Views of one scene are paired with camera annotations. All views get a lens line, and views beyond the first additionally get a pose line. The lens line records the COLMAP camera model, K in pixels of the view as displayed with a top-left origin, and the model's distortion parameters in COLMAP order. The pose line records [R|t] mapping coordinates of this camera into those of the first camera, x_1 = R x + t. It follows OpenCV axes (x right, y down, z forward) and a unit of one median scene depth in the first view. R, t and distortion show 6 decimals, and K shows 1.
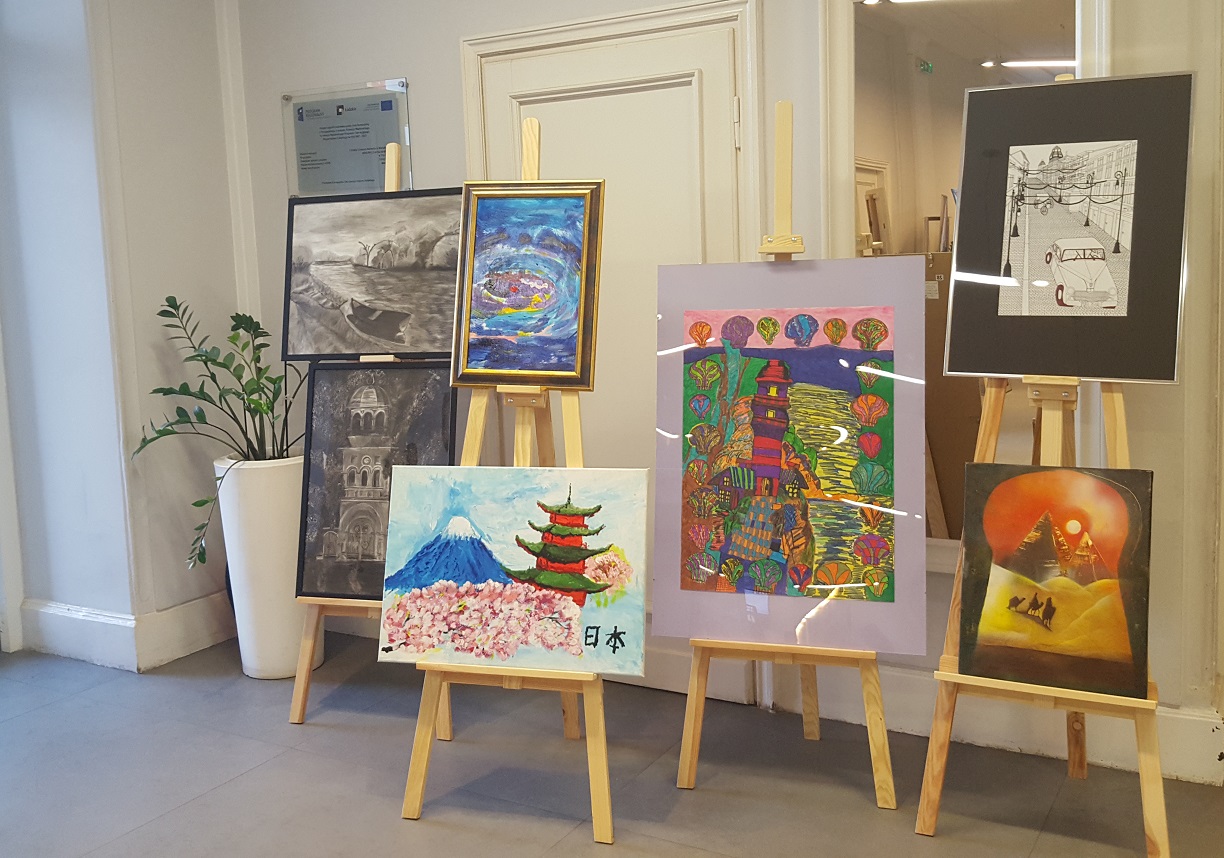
lens RADIAL K [[1004.1, 0, 614.9], [0, 1004.1, 386.9], [0, 0, 1]] dist [0.009464, -0.111022]
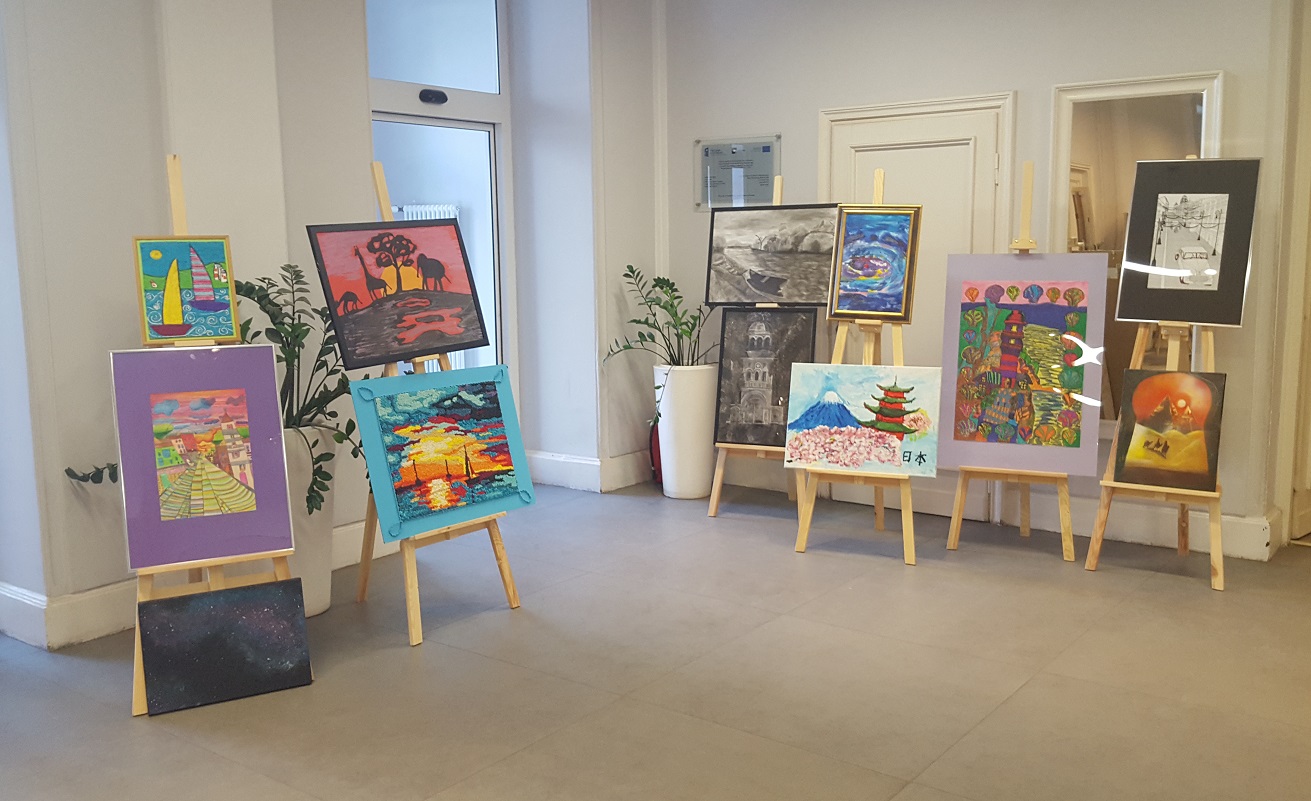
lens RADIAL K [[989.6, 0, 655.5], [0, 989.6, 400.5], [0, 0, 1]] dist [0.002084, -0.126002]
pose [[0.988007, 0.044107, -0.147973, -0.201903], [-0.038598, 0.998458, 0.039899, 0.086061], [0.149504, -0.033709, 0.988186, -0.804659]]
